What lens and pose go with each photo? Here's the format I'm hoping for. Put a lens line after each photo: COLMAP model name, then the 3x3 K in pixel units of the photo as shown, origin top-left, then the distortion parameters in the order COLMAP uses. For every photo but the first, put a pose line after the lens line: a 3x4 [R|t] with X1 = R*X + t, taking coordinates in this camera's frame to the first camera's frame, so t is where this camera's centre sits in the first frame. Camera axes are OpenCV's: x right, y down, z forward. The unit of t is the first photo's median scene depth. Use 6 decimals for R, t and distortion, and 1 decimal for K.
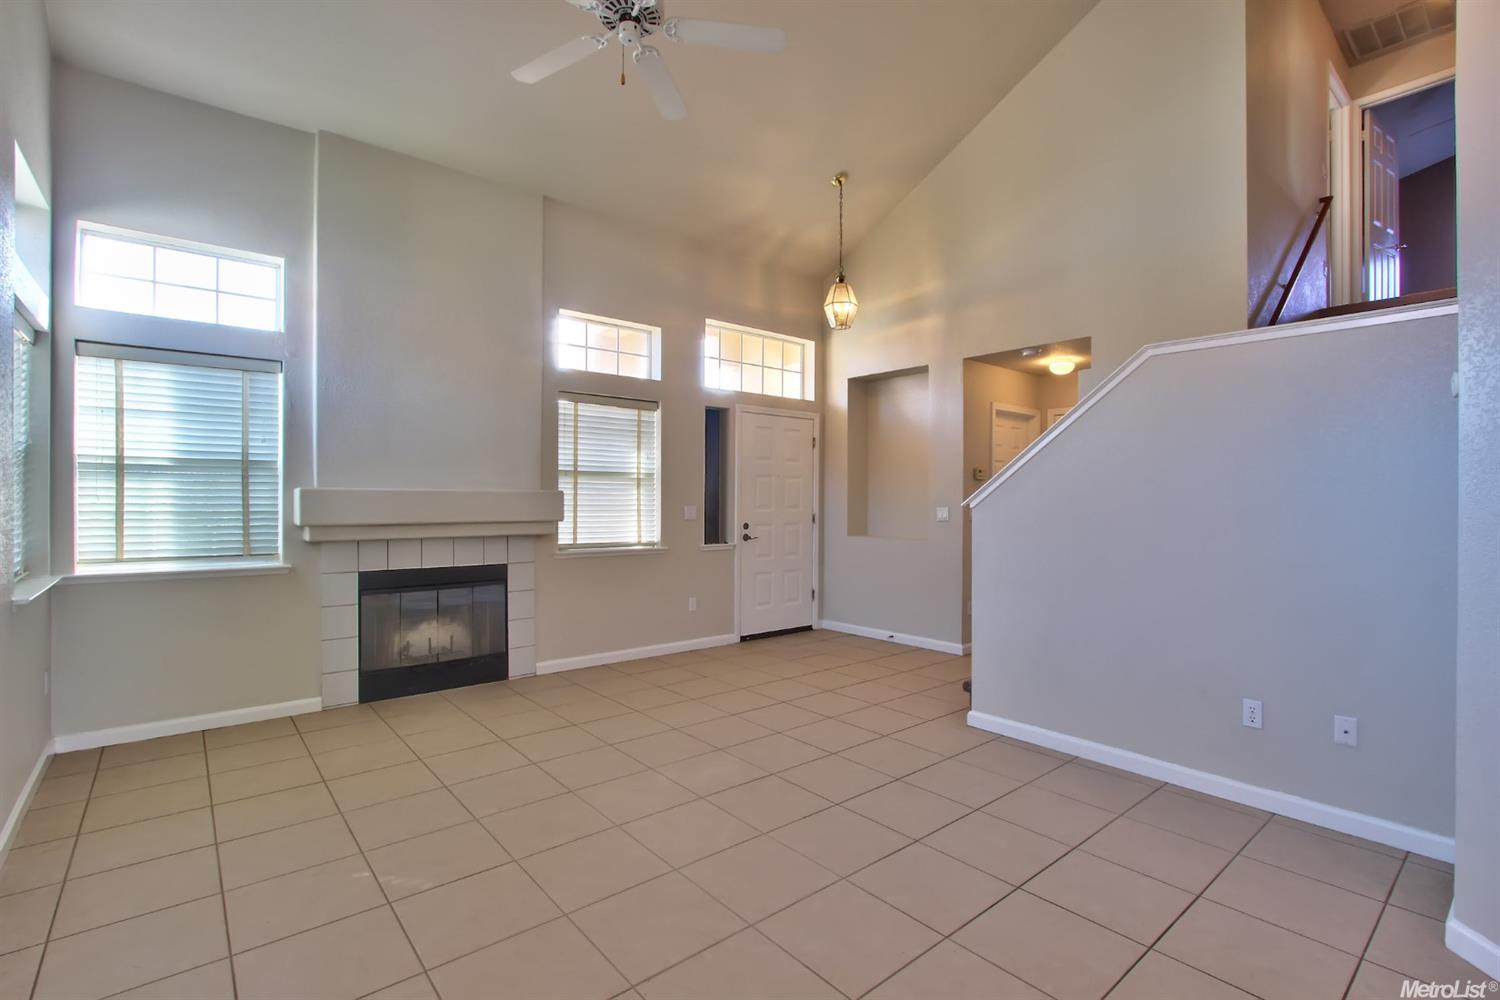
lens RADIAL K [[701.6, 0, 757.8], [0, 701.6, 502.0], [0, 0, 1]] dist [-0.012195, 0.001329]
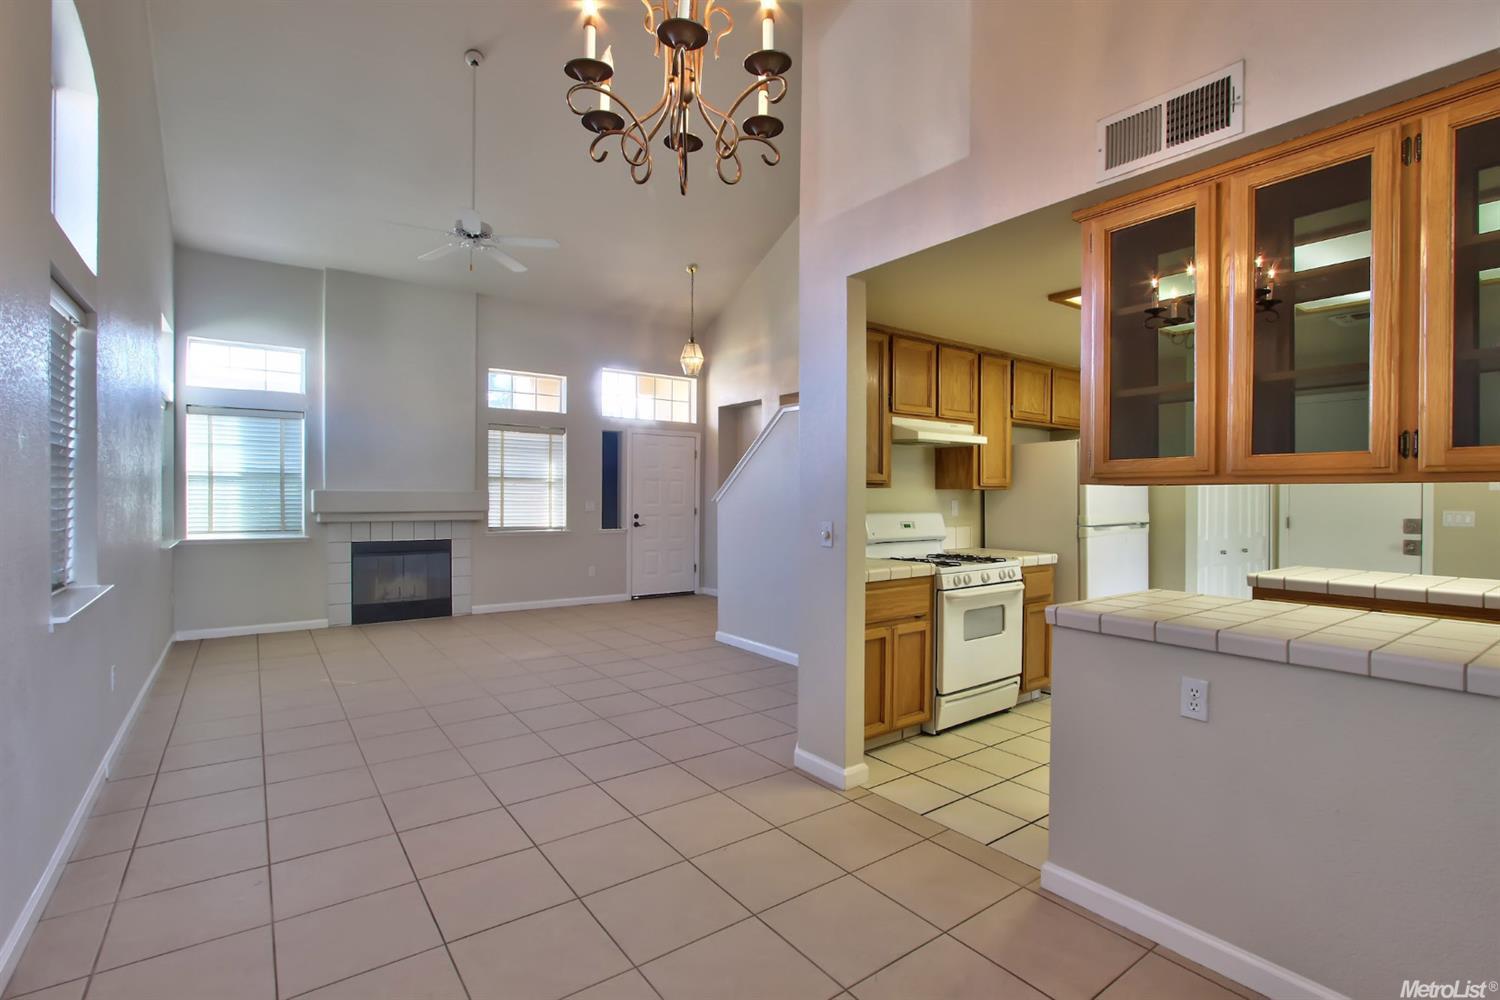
lens RADIAL K [[701.6, 0, 756.2], [0, 701.6, 501.6], [0, 0, 1]] dist [-0.012195, 0.001329]
pose [[0.997589, 0.000953, -0.069390, 0.454121], [-0.000821, 0.999998, 0.001939, 0.003810], [0.069391, -0.001877, 0.997588, -0.518800]]
